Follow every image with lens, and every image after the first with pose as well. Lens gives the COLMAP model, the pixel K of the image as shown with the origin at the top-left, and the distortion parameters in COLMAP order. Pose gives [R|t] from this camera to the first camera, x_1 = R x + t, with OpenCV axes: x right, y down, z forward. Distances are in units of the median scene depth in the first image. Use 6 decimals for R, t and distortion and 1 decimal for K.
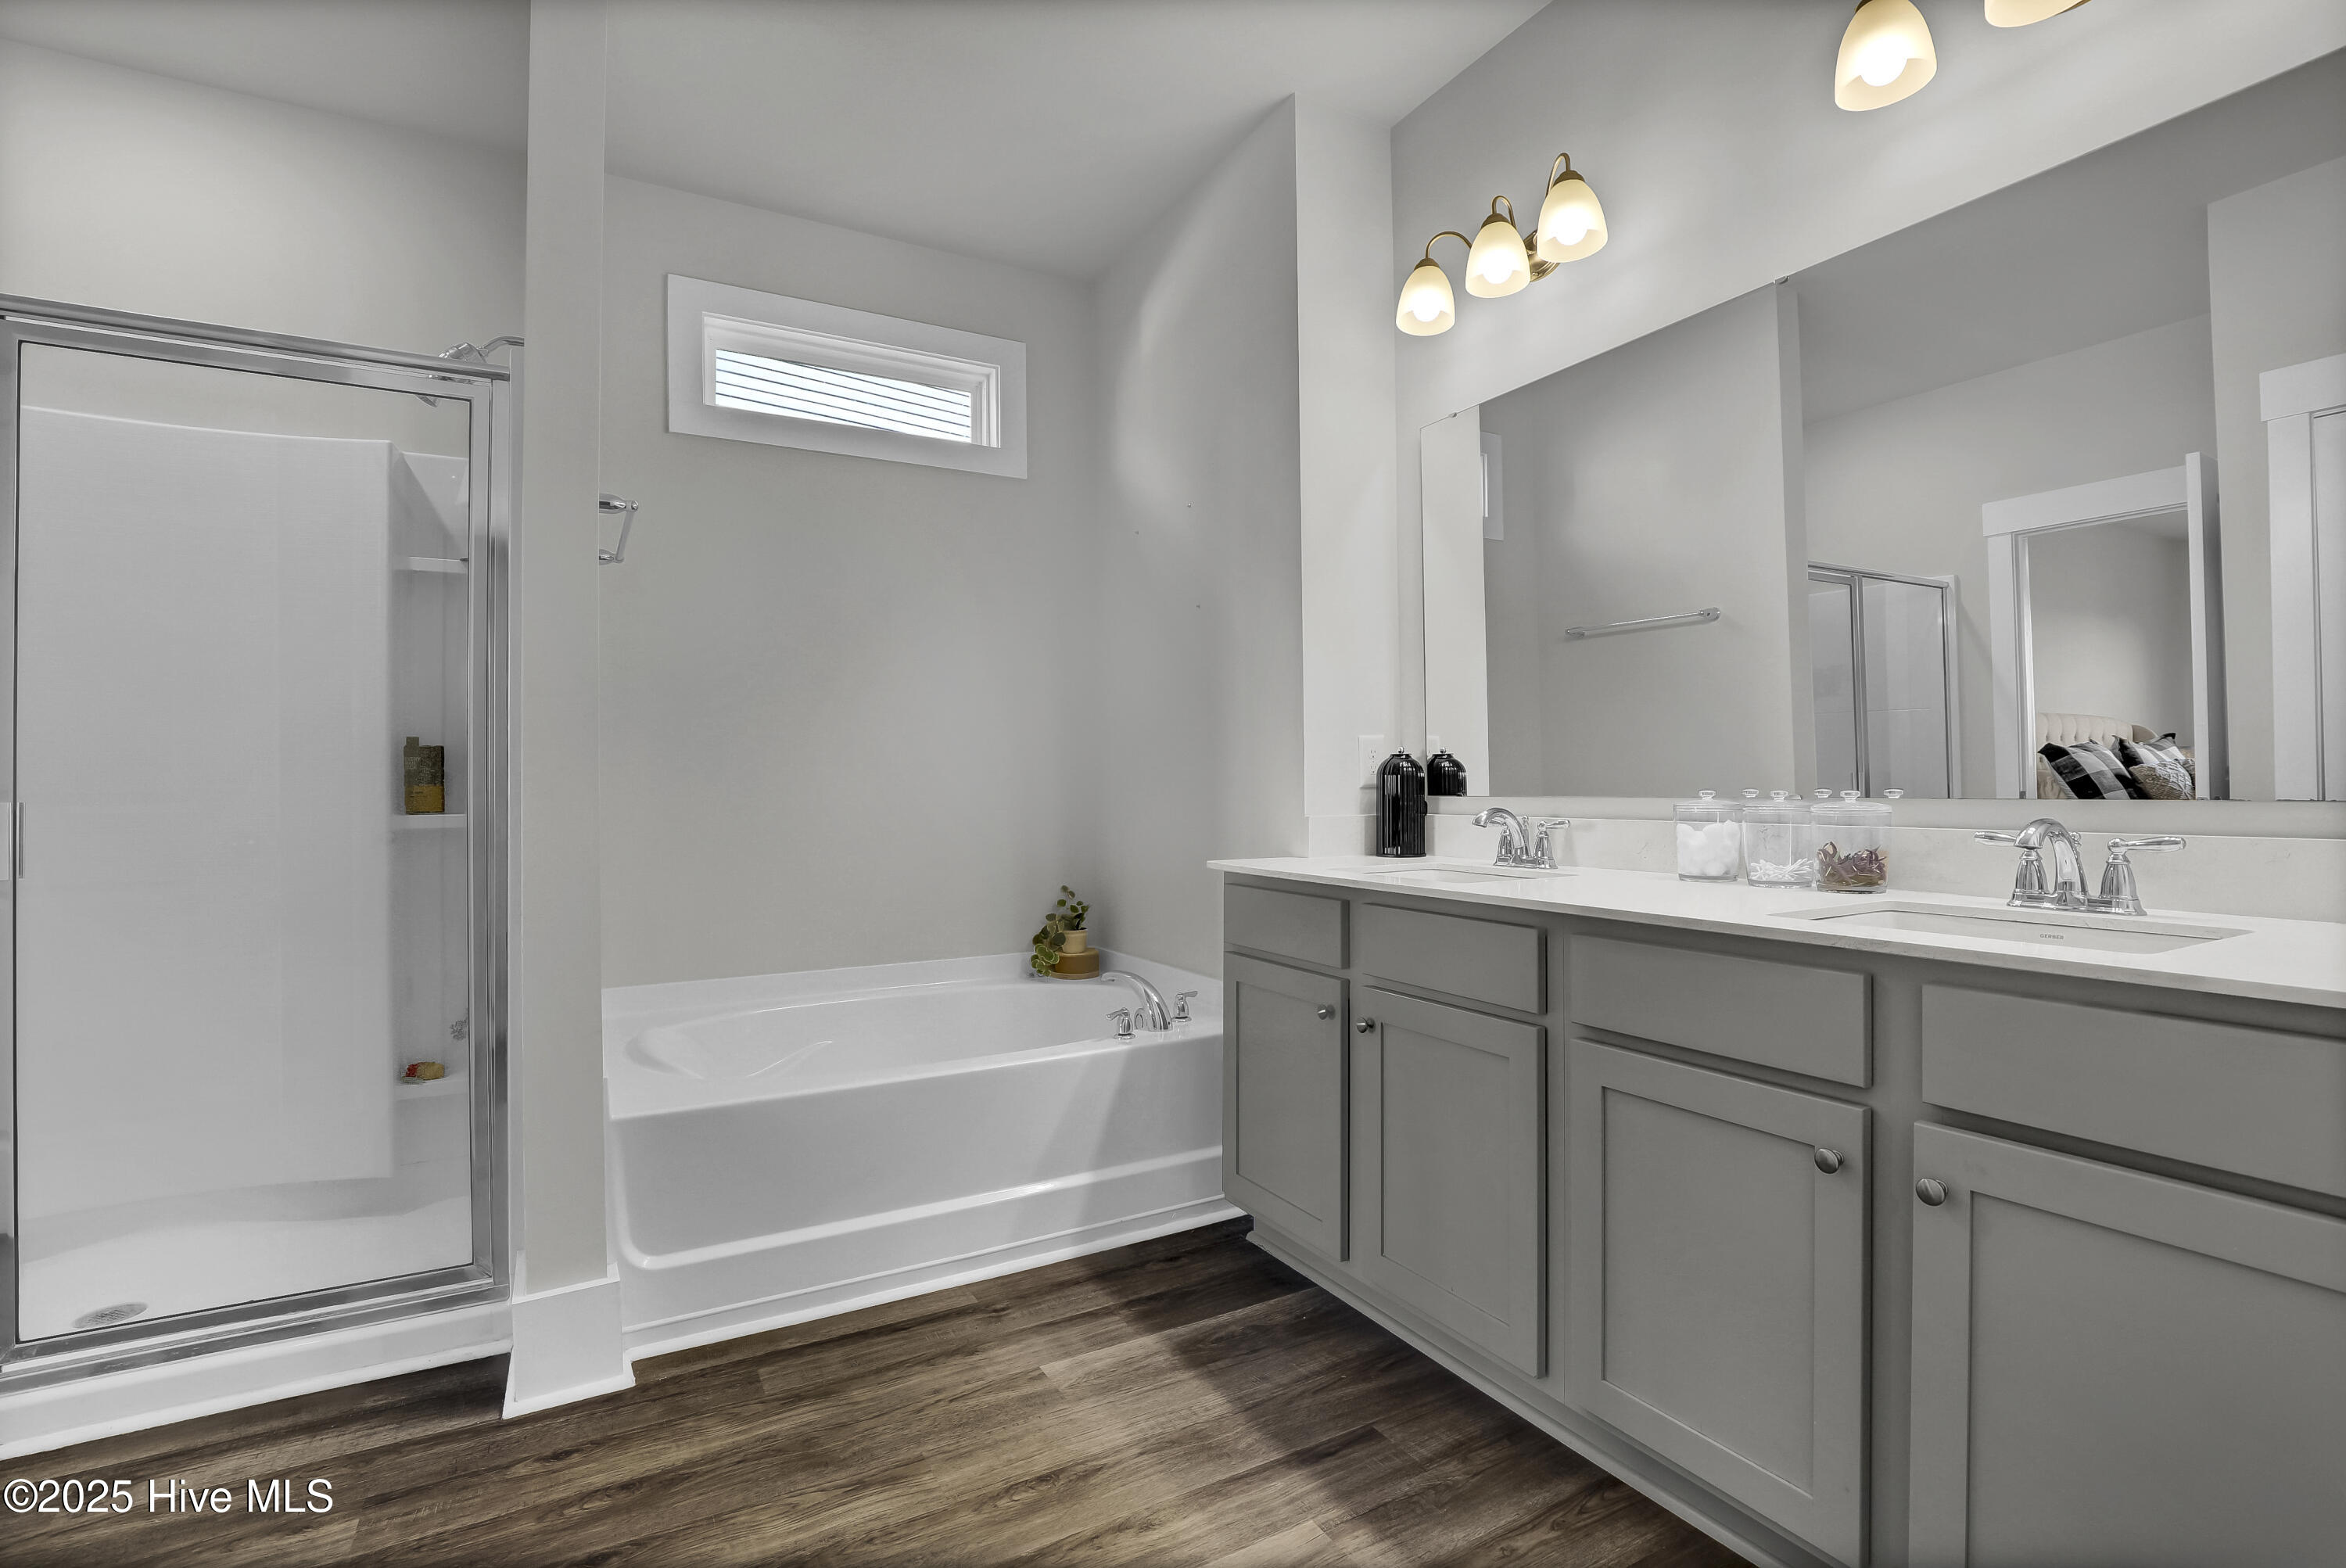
lens RADIAL K [[1097.2, 0, 1206.1], [0, 1097.2, 787.0], [0, 0, 1]] dist [-0.031451, 0.004888]
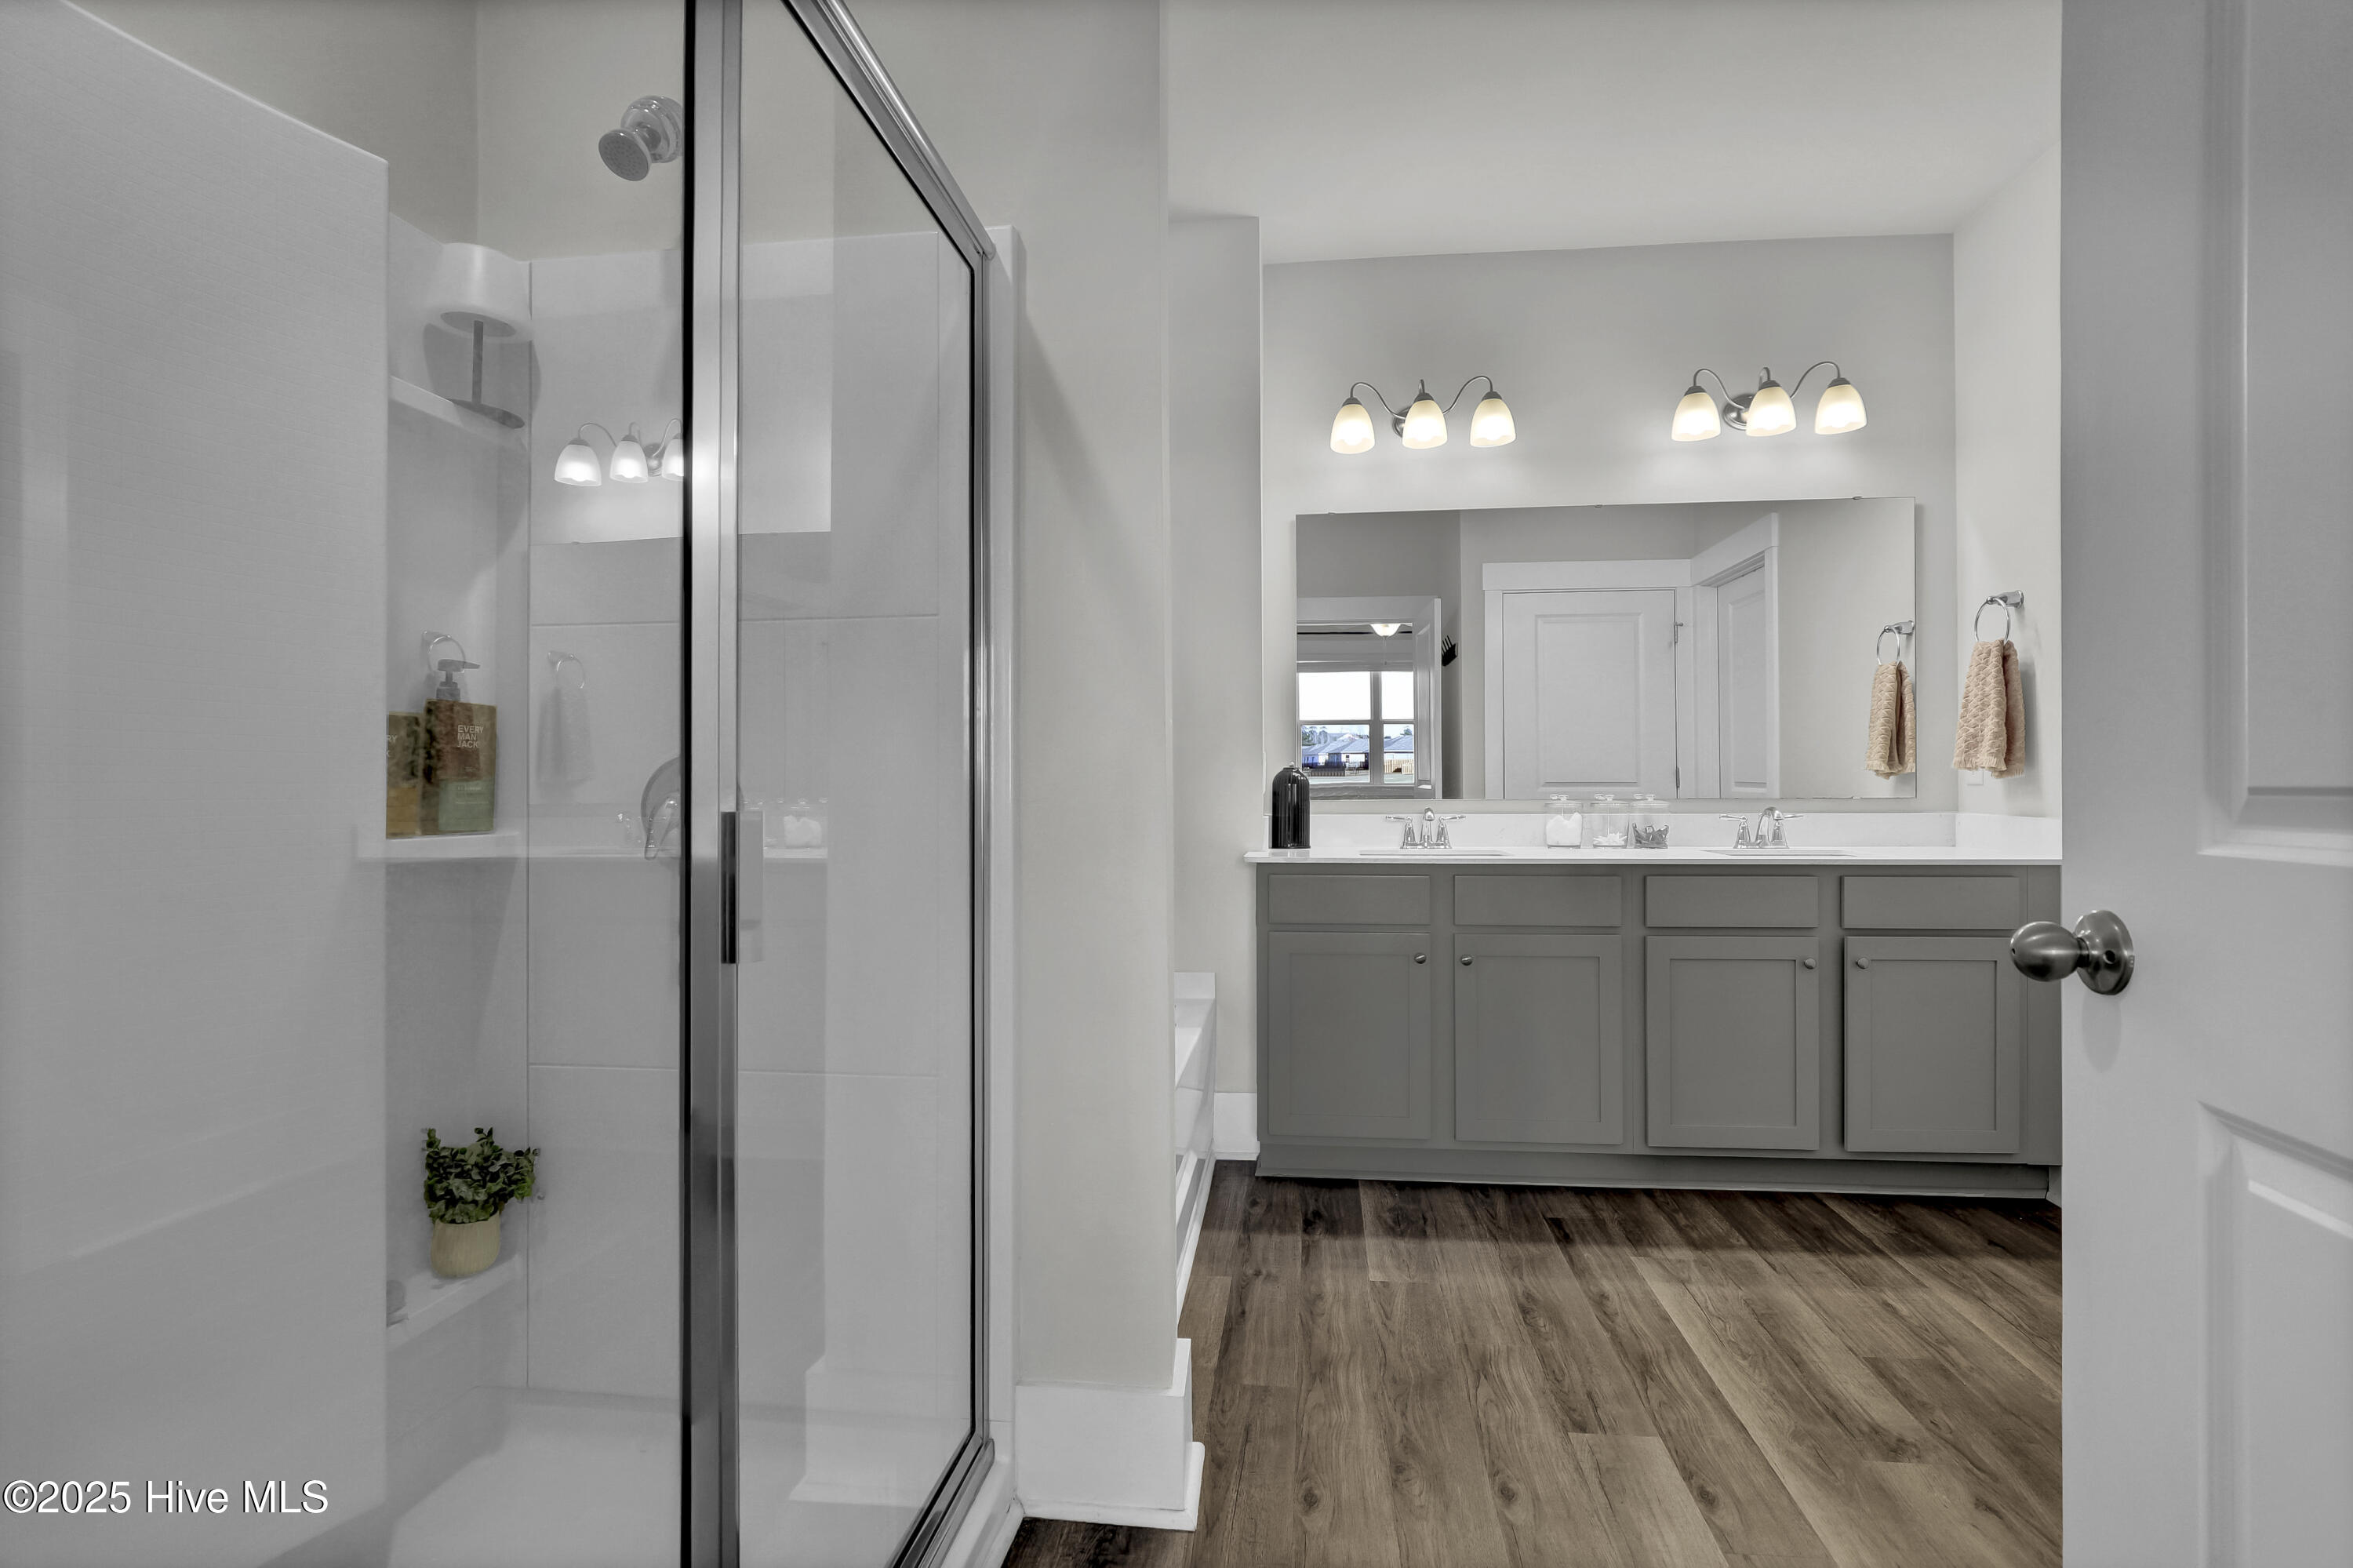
lens RADIAL K [[1109.1, 0, 1192.6], [0, 1109.1, 792.5], [0, 0, 1]] dist [-0.024757, 0.000768]
pose [[0.588934, 0.008566, 0.808136, -1.308503], [-0.000947, 0.999950, -0.009909, 0.016497], [-0.808181, 0.005070, 0.588913, 0.472766]]
